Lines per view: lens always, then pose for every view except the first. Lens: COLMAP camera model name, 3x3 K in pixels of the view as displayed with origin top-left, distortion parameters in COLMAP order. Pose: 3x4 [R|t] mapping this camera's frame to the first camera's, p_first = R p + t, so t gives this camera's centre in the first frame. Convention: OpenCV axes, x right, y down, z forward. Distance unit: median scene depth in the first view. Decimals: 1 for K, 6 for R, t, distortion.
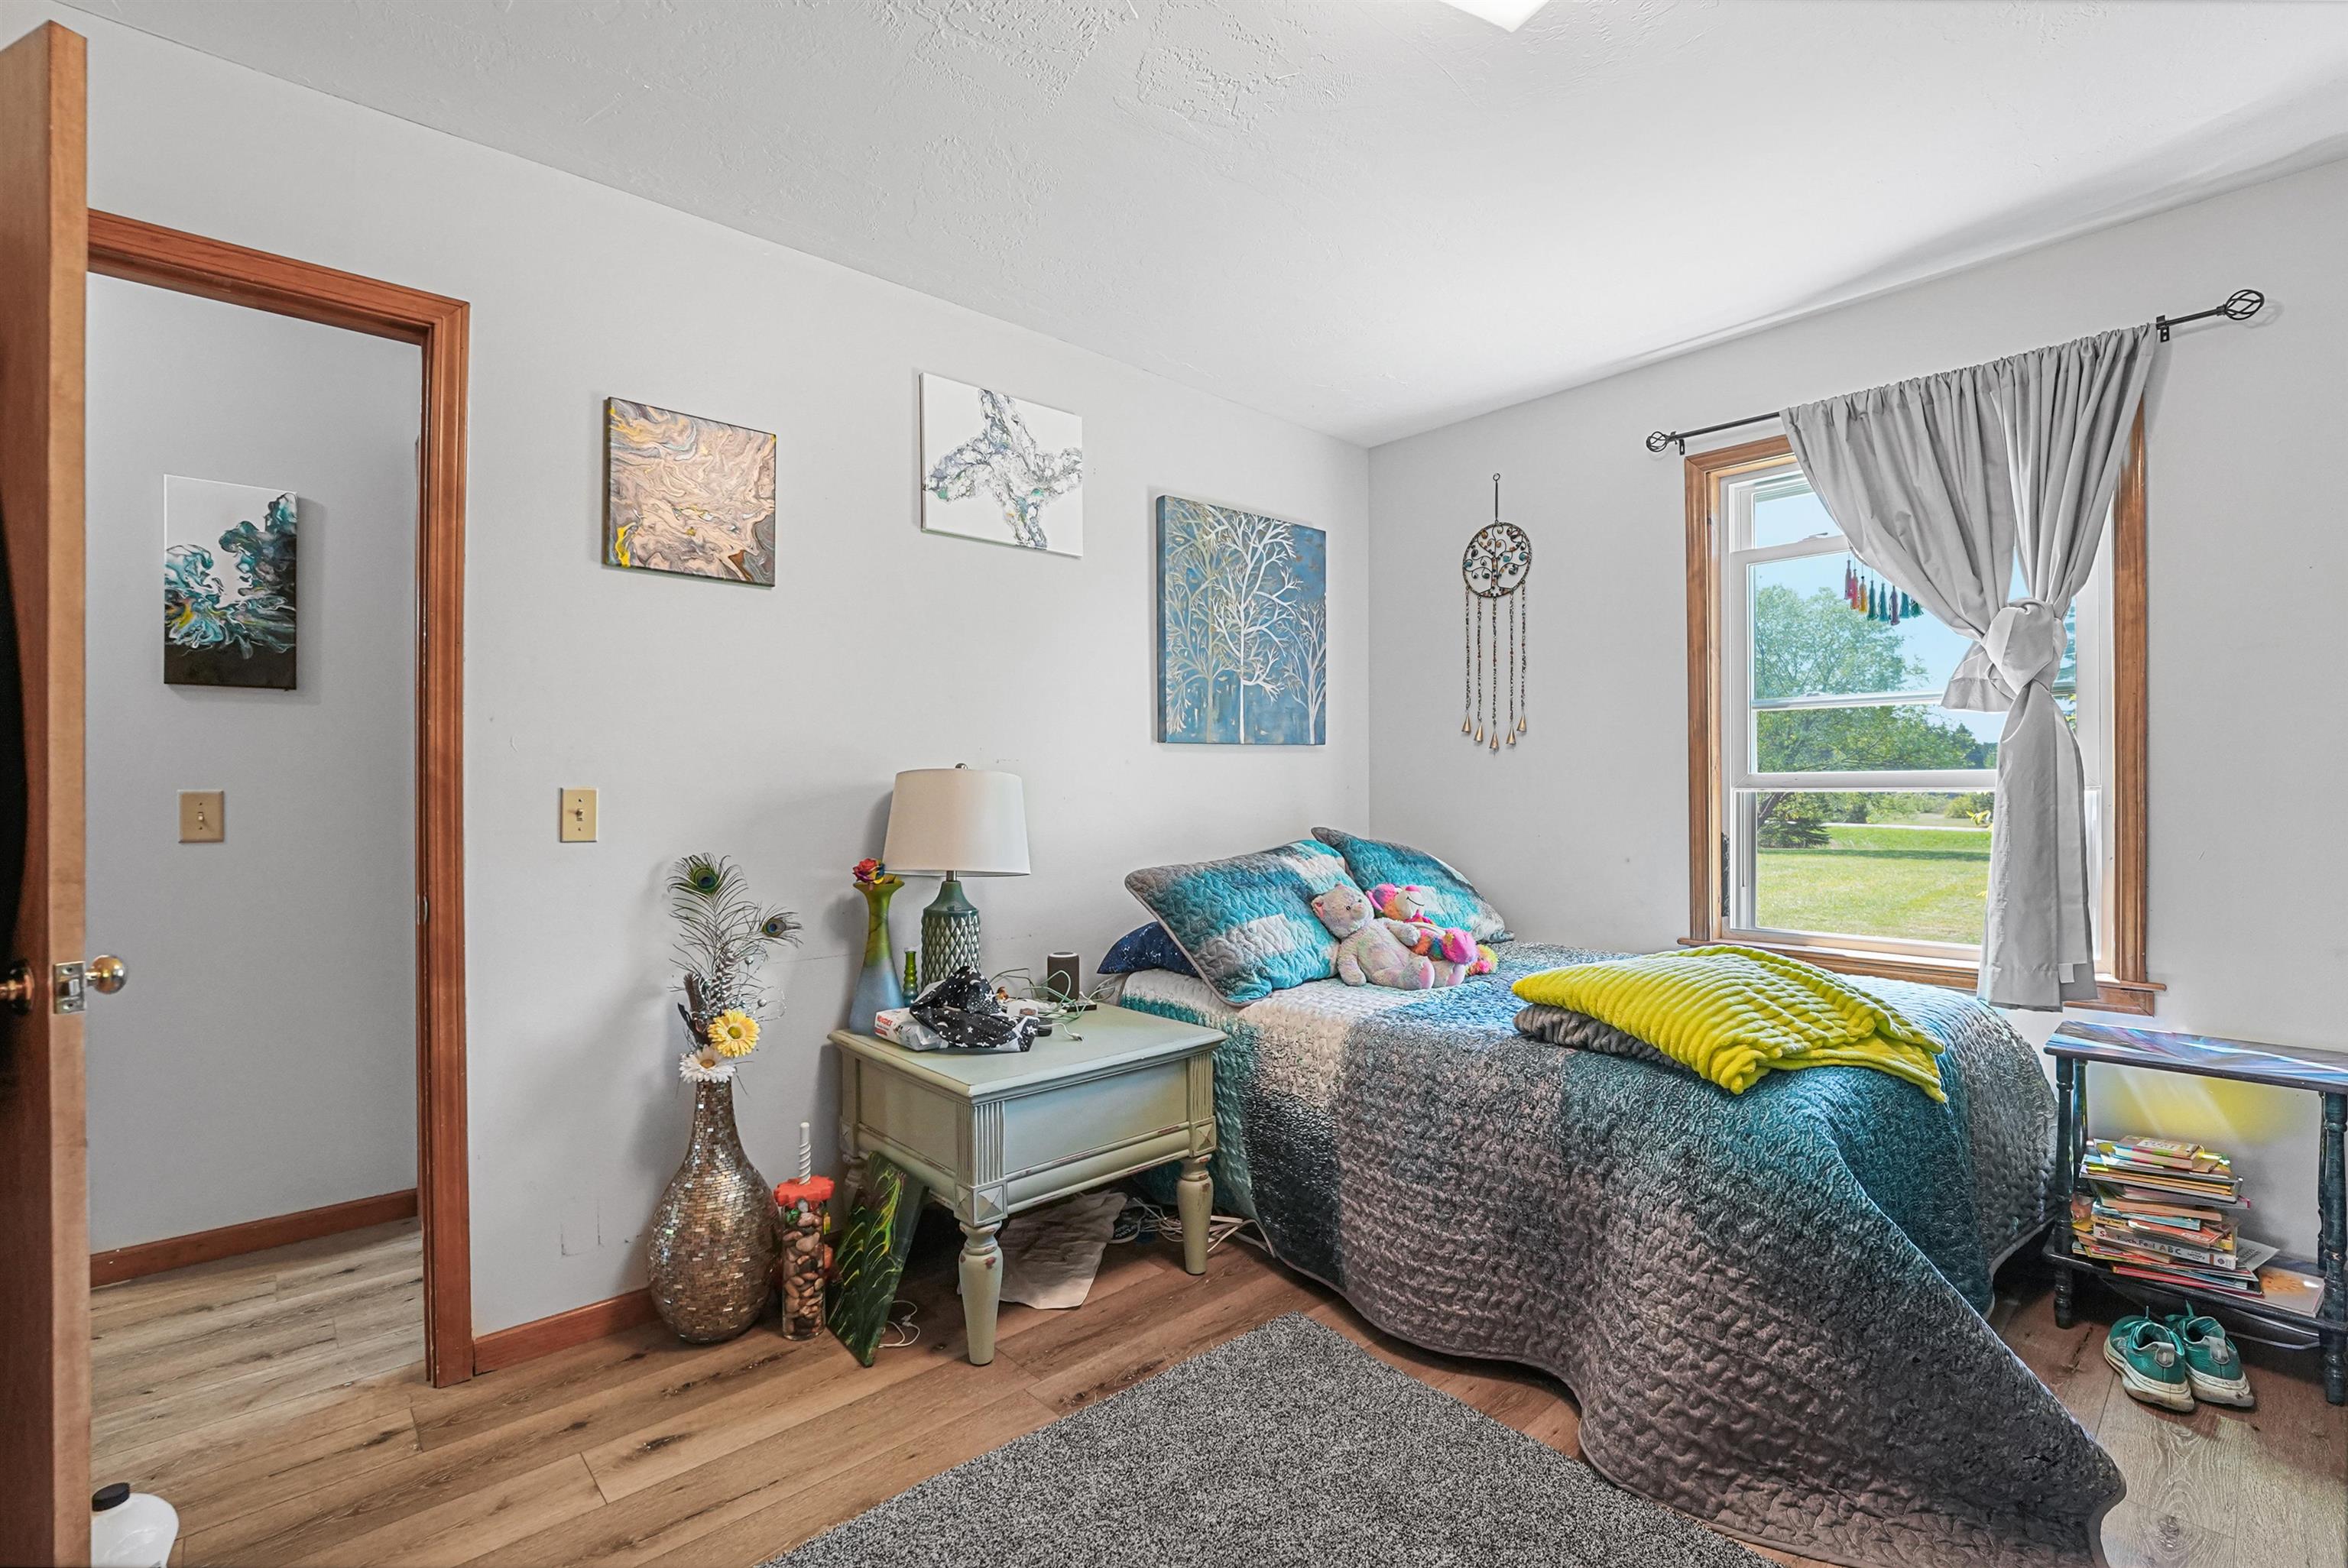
lens RADIAL K [[1037.8, 0, 1171.7], [0, 1037.8, 793.5], [0, 0, 1]] dist [0.001247, 0.000484]
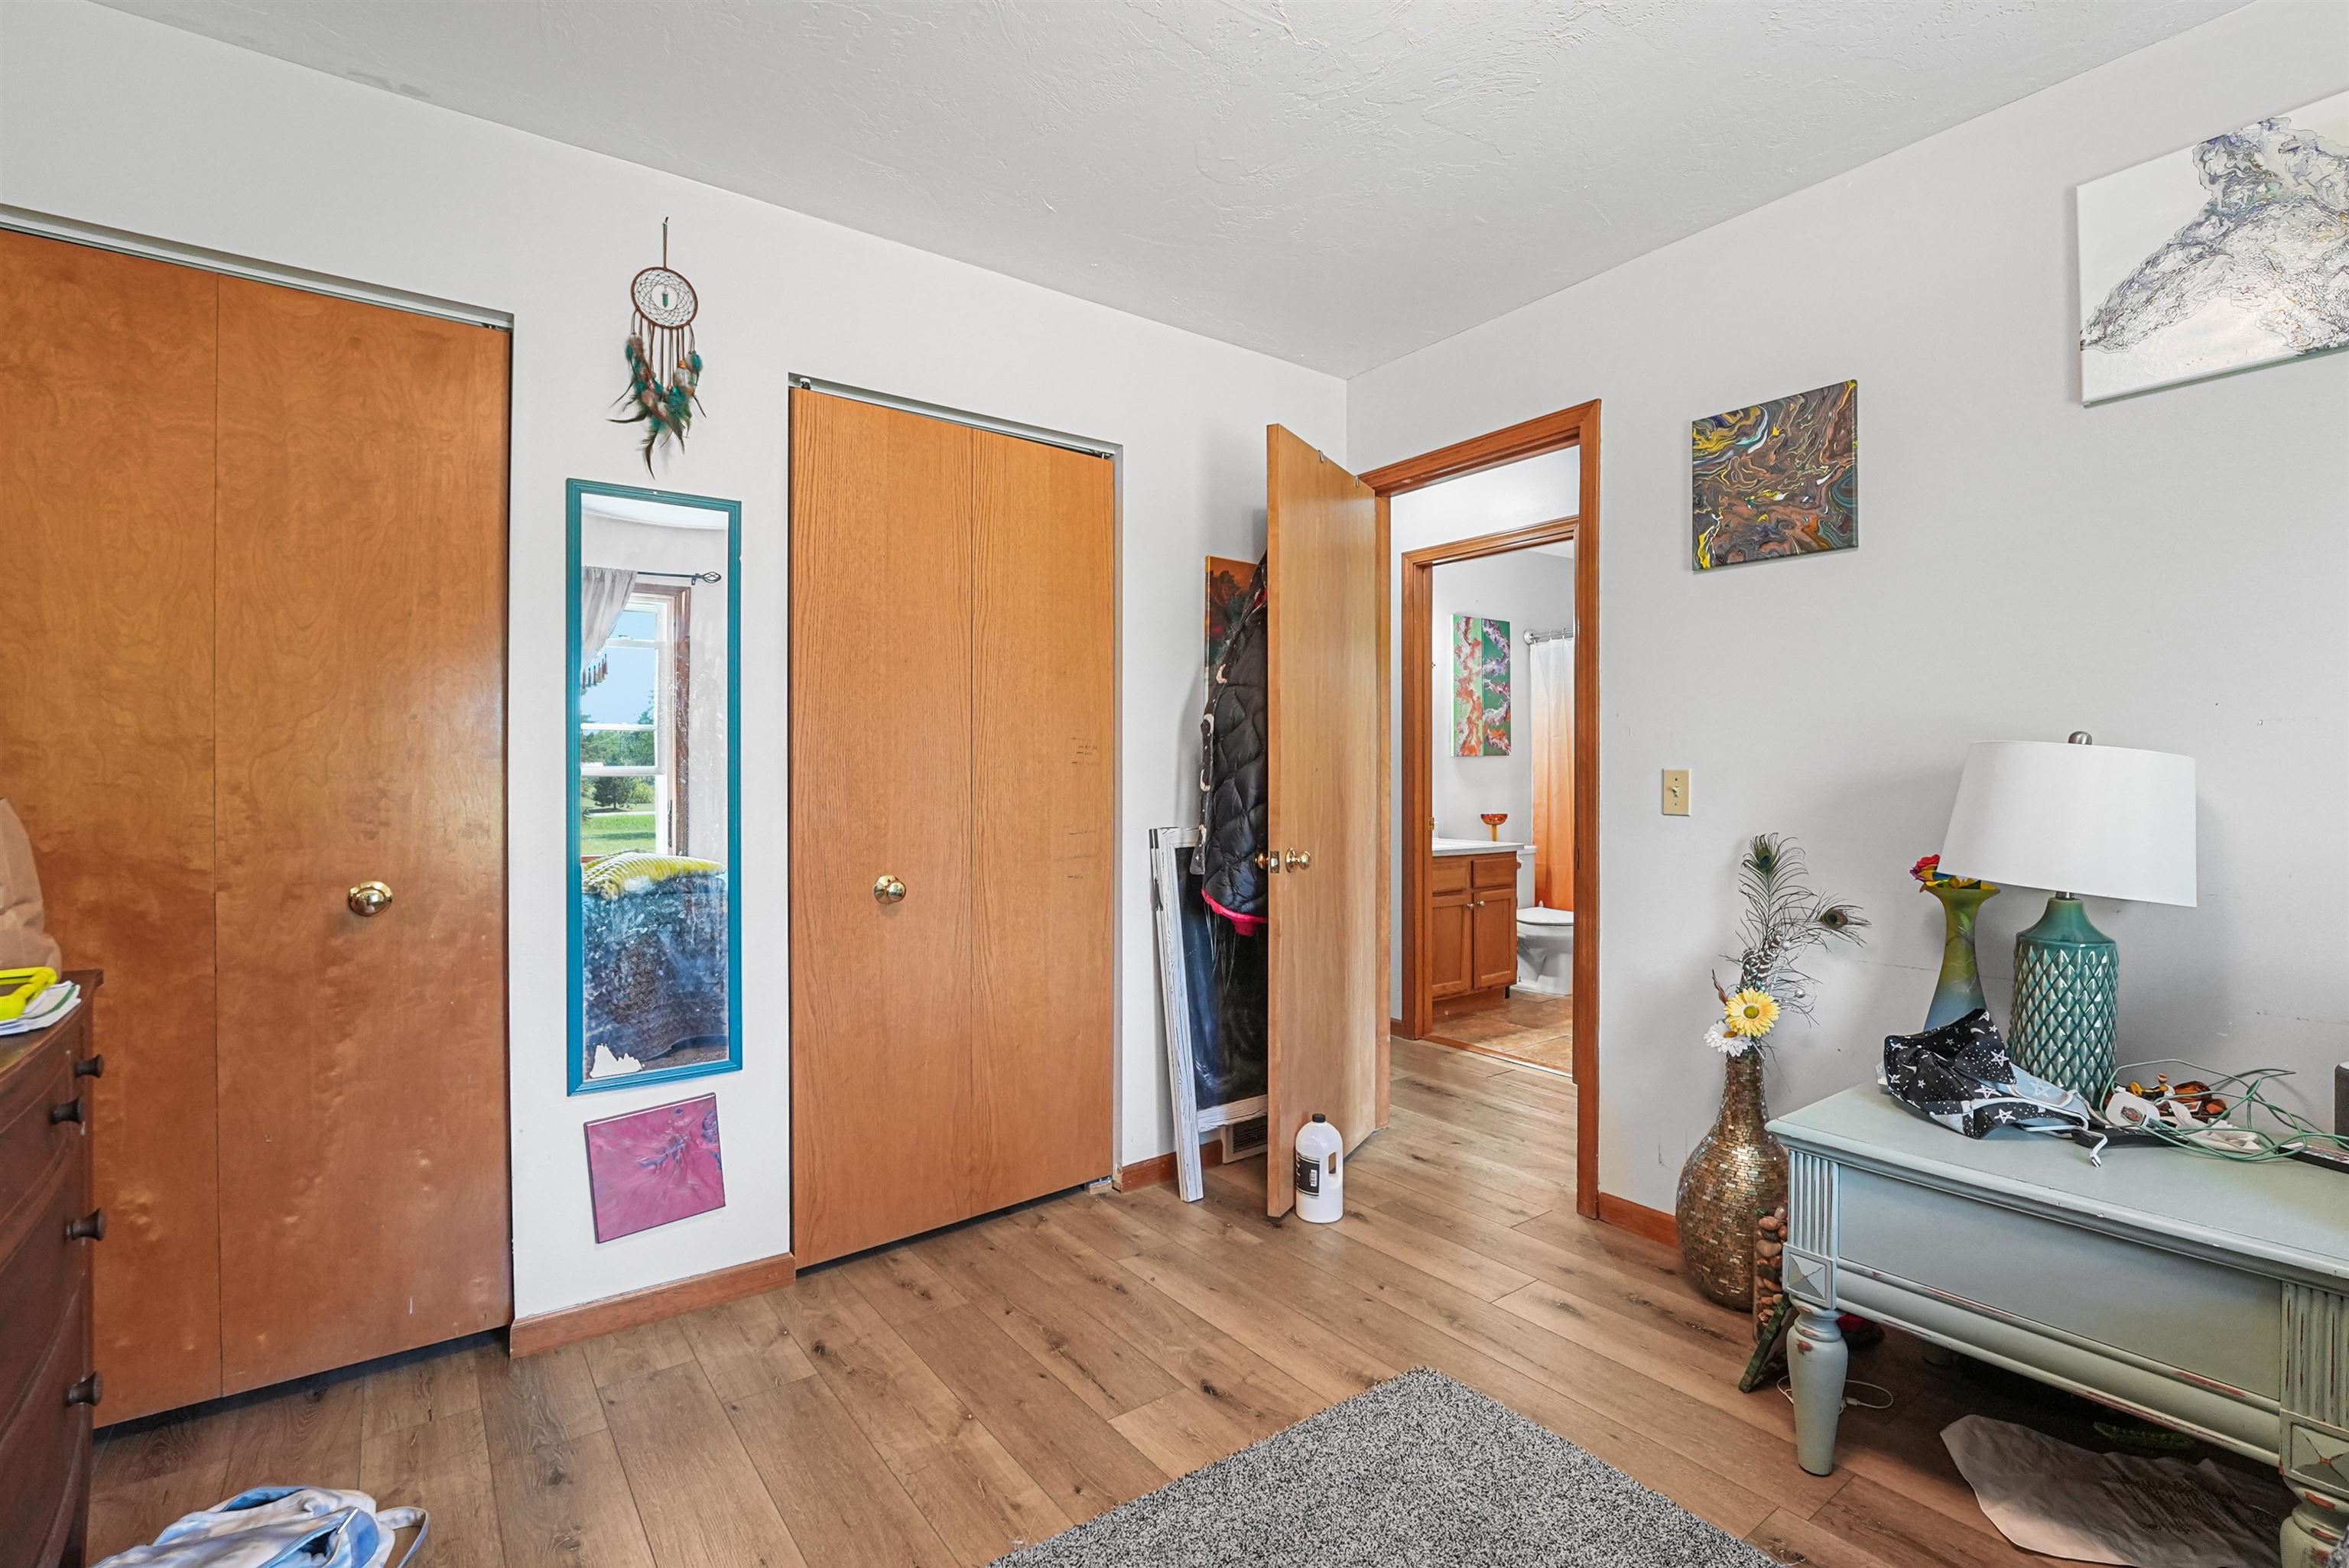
lens RADIAL K [[1053.4, 0, 1172.3], [0, 1053.4, 772.8], [0, 0, 1]] dist [-0.002597, -0.000228]
pose [[-0.074046, 0.001580, -0.997254, 0.615922], [-0.000657, 0.999998, 0.001633, -0.002568], [0.997255, 0.000776, -0.074045, 0.503687]]
